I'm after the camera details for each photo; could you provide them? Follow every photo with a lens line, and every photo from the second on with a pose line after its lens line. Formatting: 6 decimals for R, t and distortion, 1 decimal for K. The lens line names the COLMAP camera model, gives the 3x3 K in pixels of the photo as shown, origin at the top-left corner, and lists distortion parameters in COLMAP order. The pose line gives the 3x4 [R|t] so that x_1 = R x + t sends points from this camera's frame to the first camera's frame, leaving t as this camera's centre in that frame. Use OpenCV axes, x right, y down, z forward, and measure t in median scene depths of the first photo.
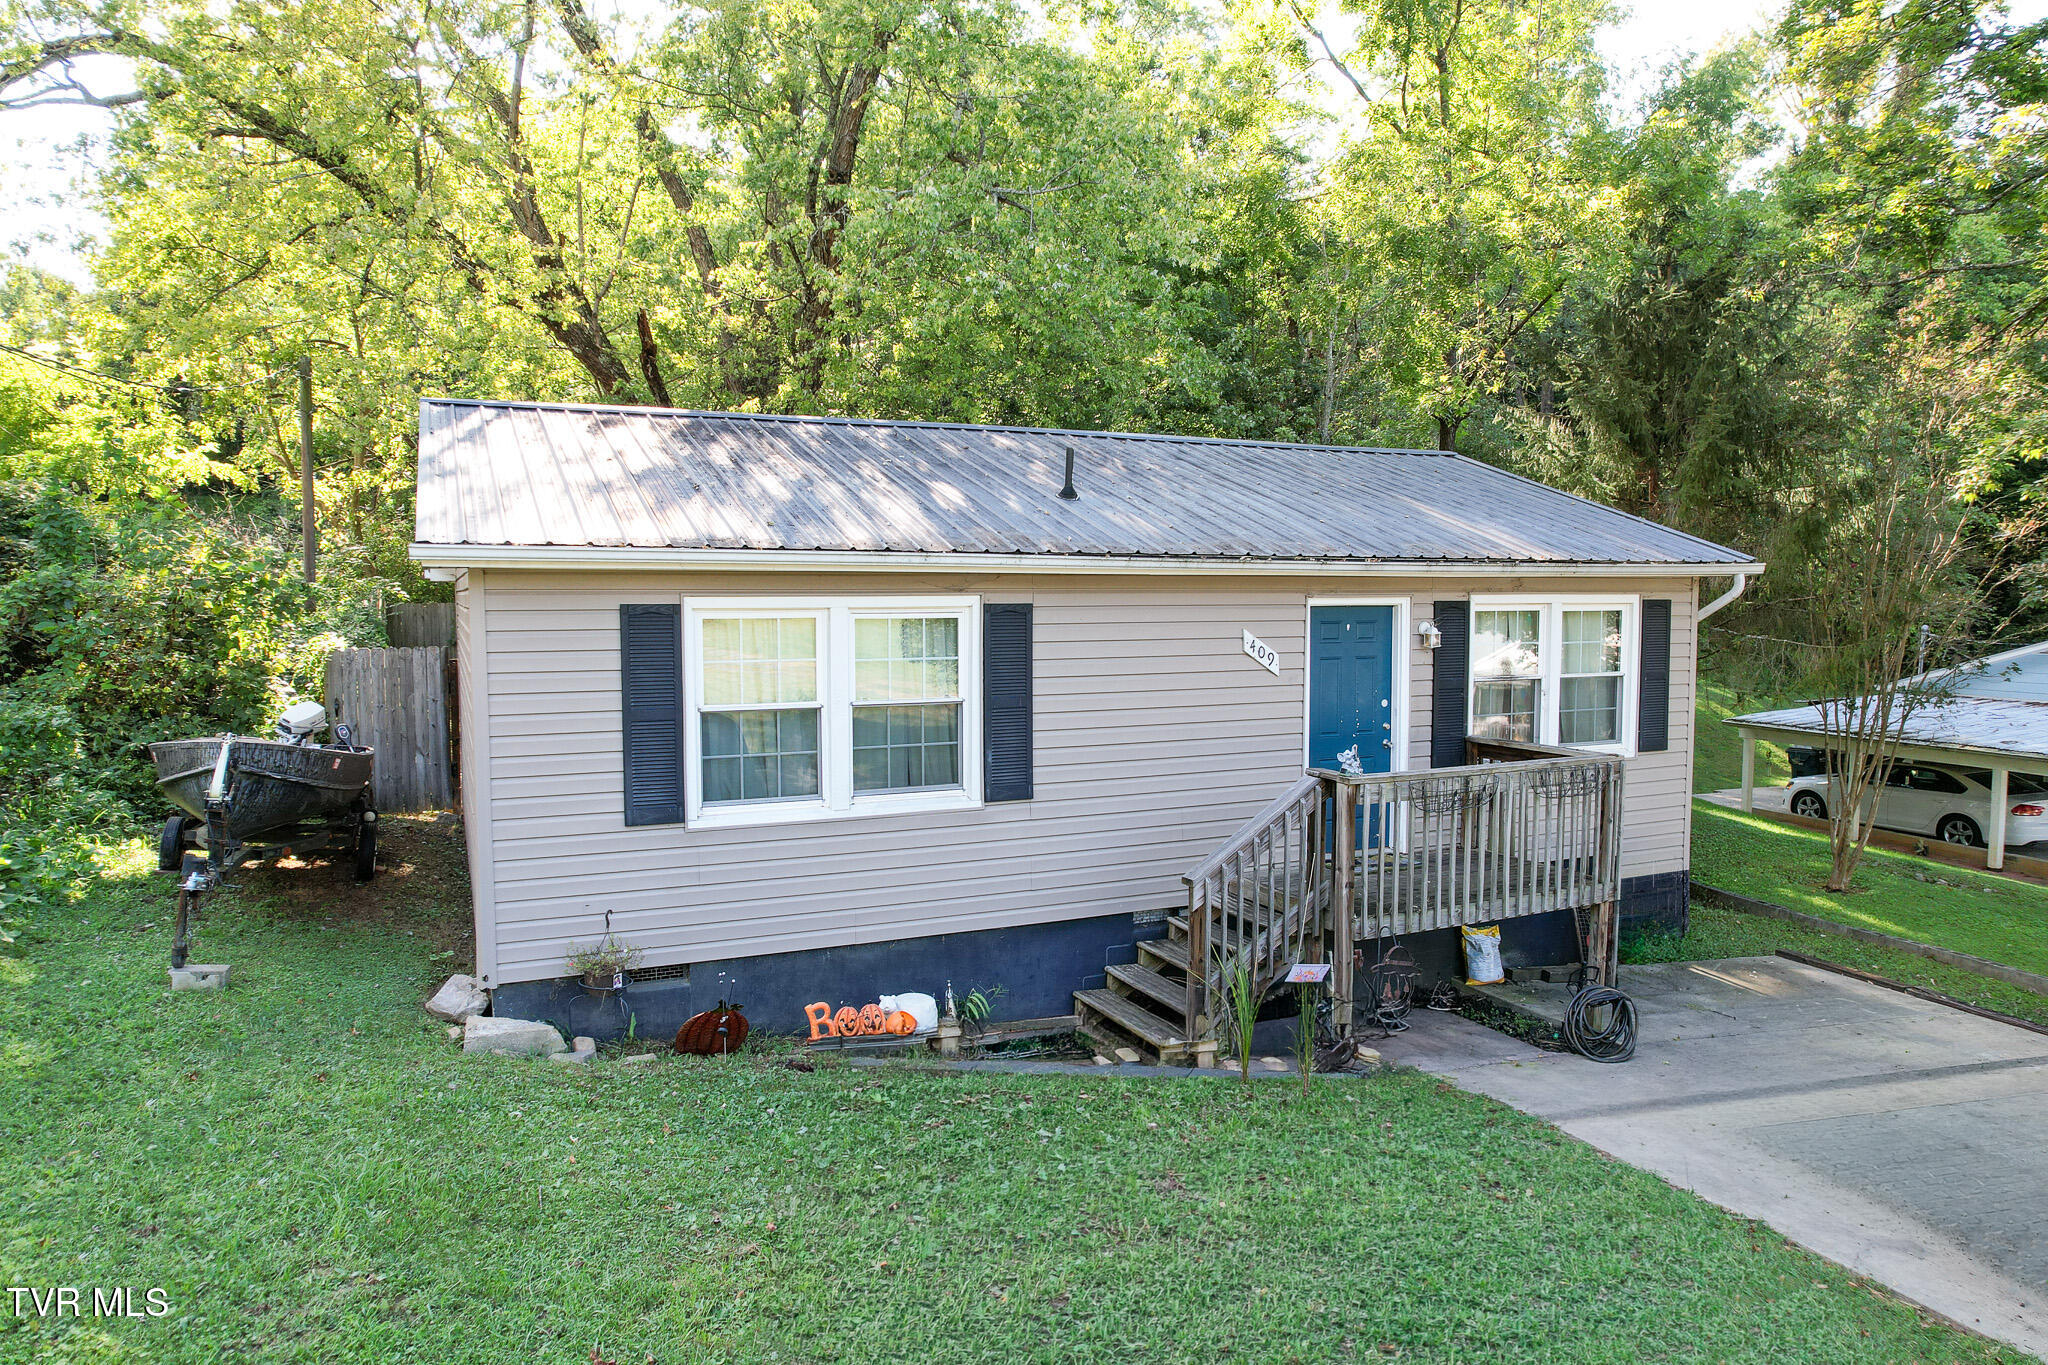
lens RADIAL K [[1314.1, 0, 1019.0], [0, 1314.1, 680.7], [0, 0, 1]] dist [-0.081361, 0.073505]
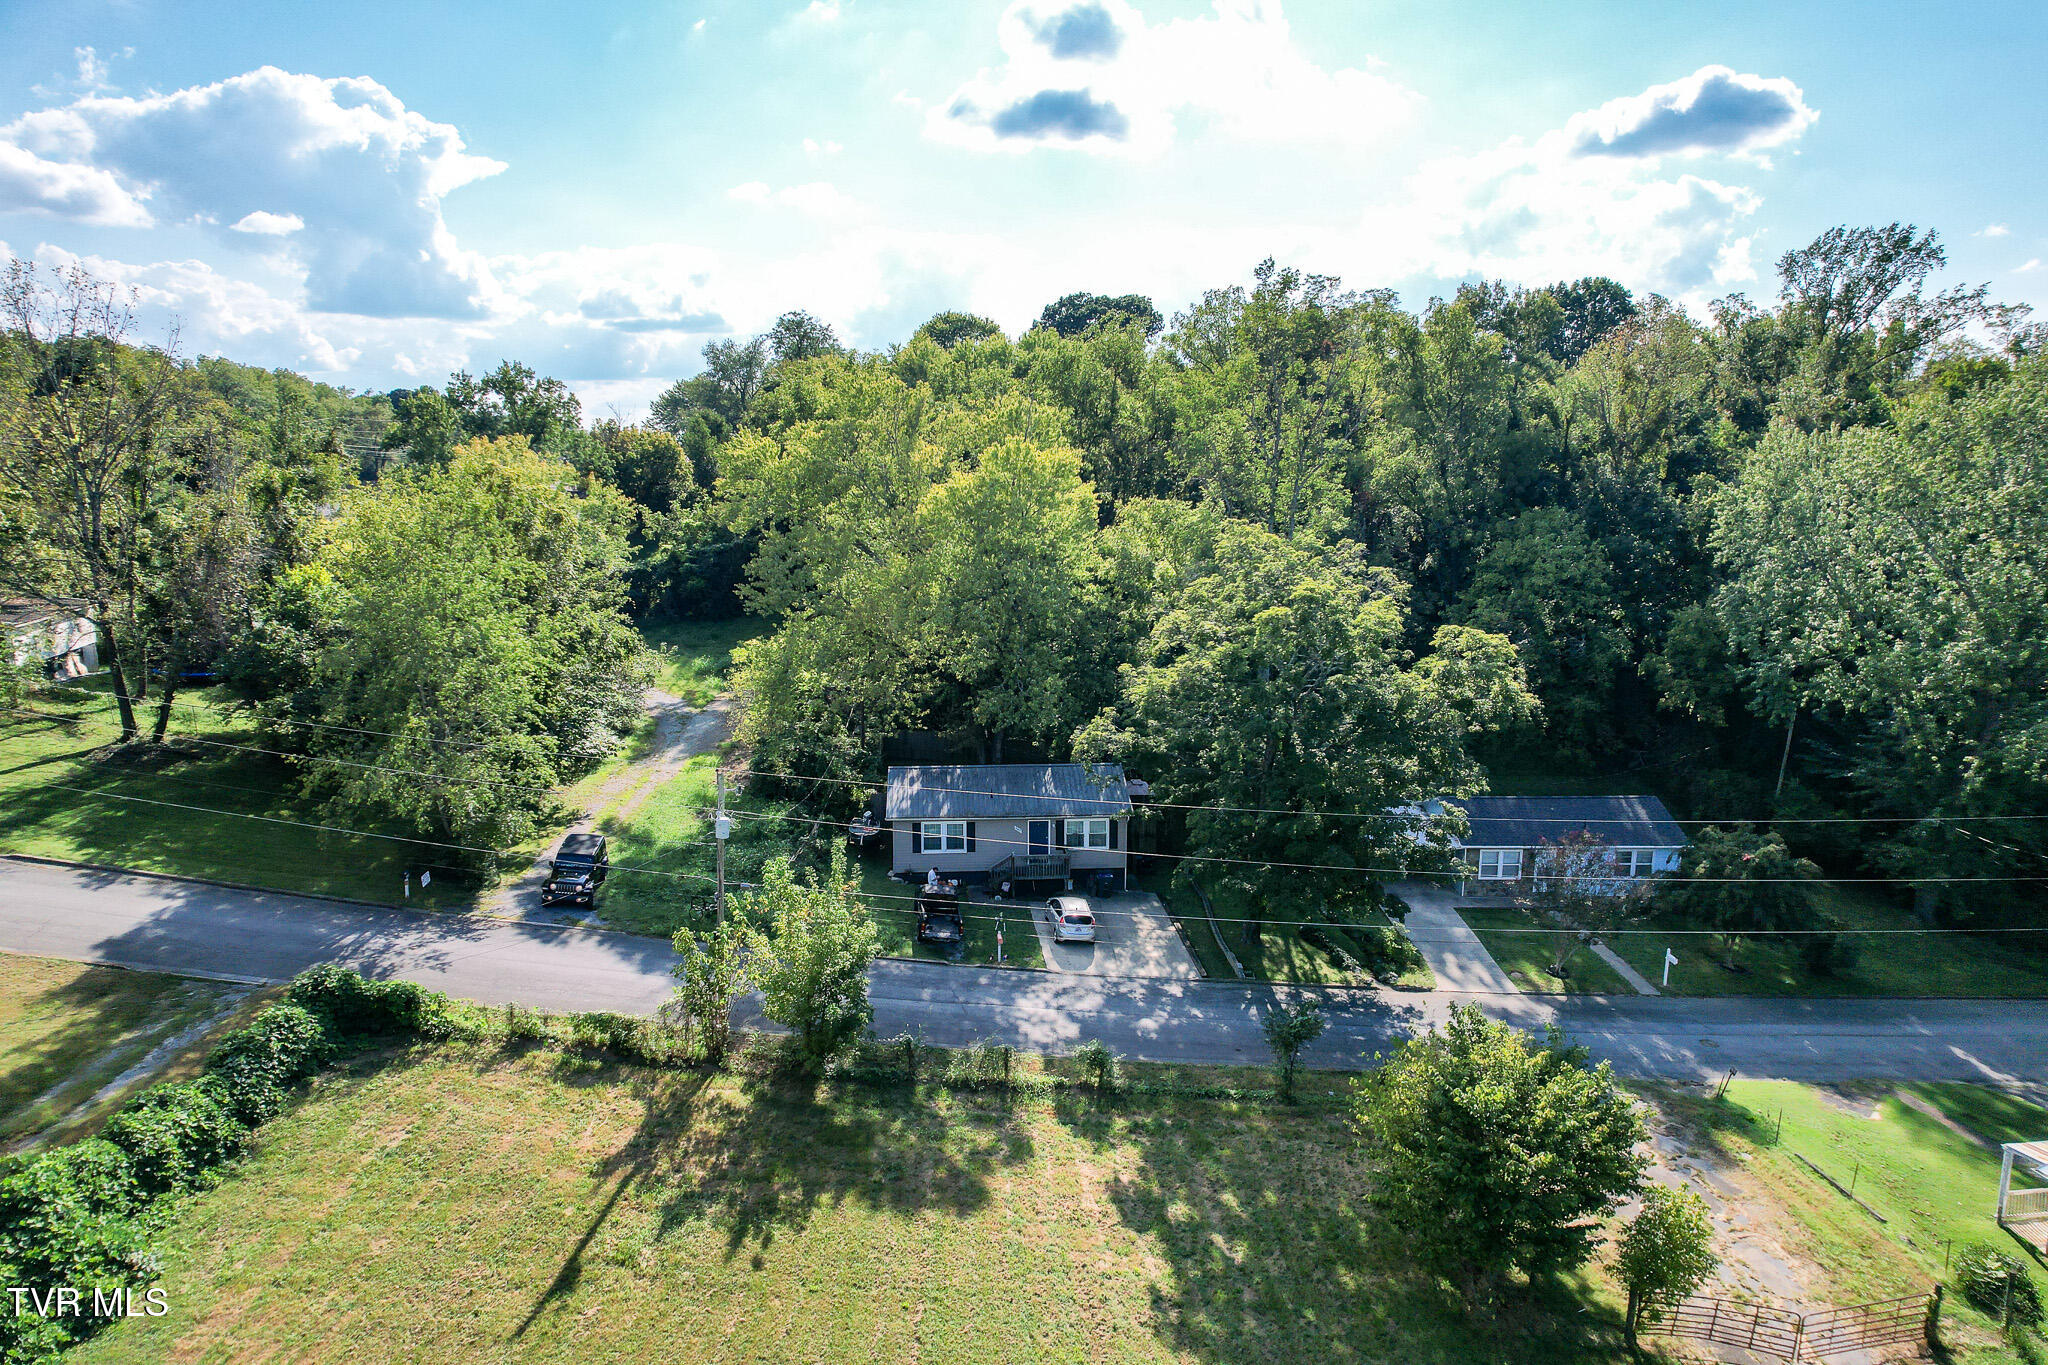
lens RADIAL K [[1314.1, 0, 1019.0], [0, 1314.1, 680.7], [0, 0, 1]] dist [-0.081361, 0.073505]
pose [[0.939315, 0.065916, -0.336664, 2.324895], [-0.026809, 0.992470, 0.119518, -1.517118], [0.342007, -0.103239, 0.934009, -4.839684]]
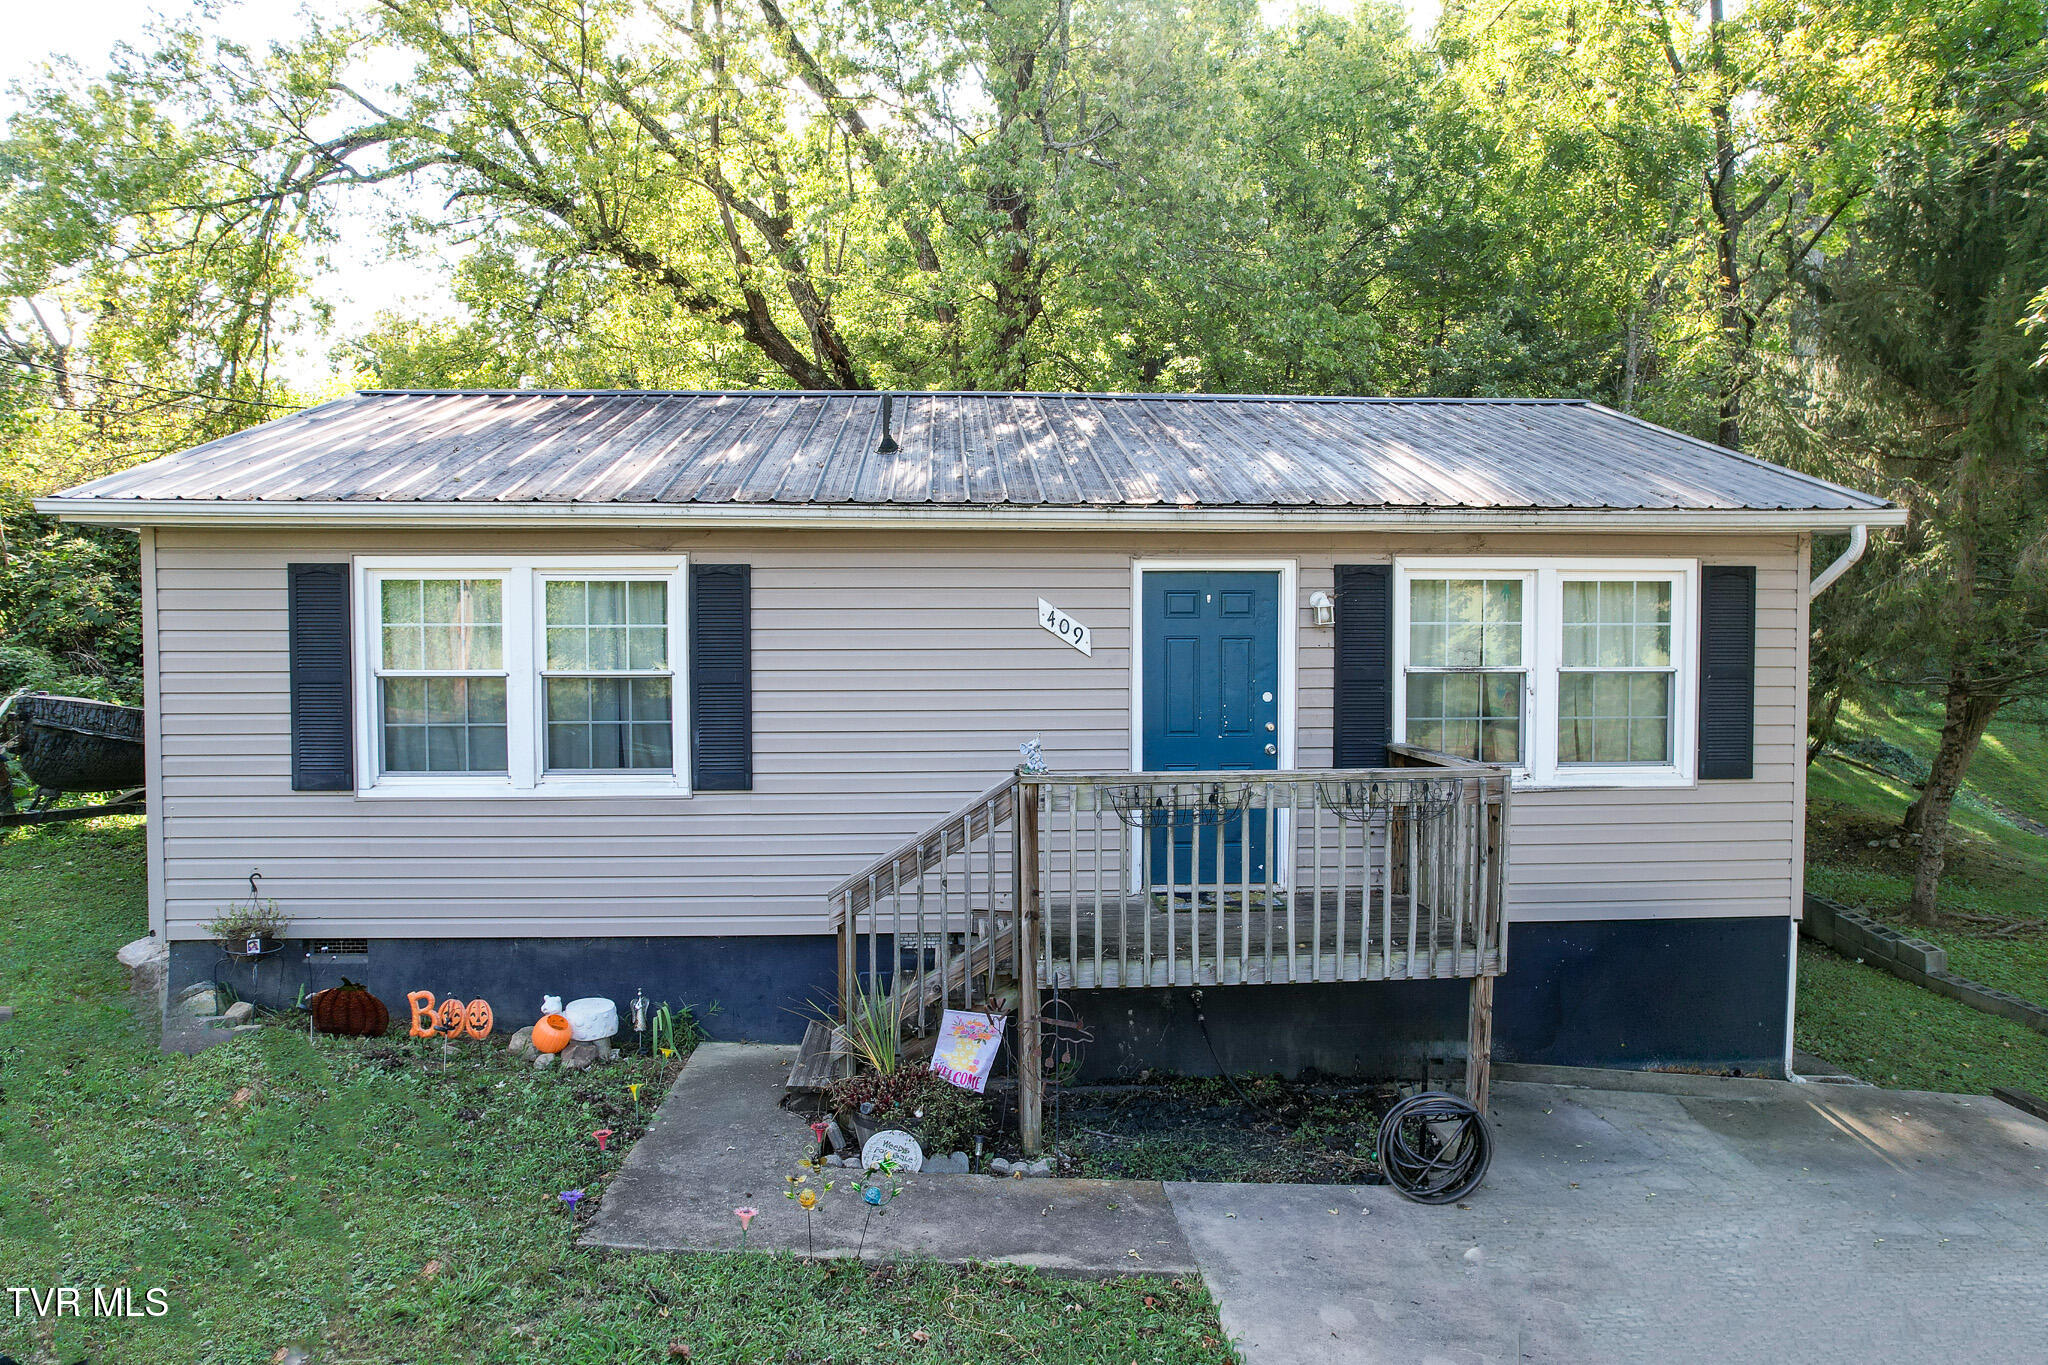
lens RADIAL K [[1314.1, 0, 1019.0], [0, 1314.1, 680.7], [0, 0, 1]] dist [-0.081361, 0.073505]
pose [[0.933924, 0.014300, -0.357187, 0.489972], [-0.024762, 0.999387, -0.024732, 0.035436], [0.356614, 0.031942, 0.933706, 0.256819]]
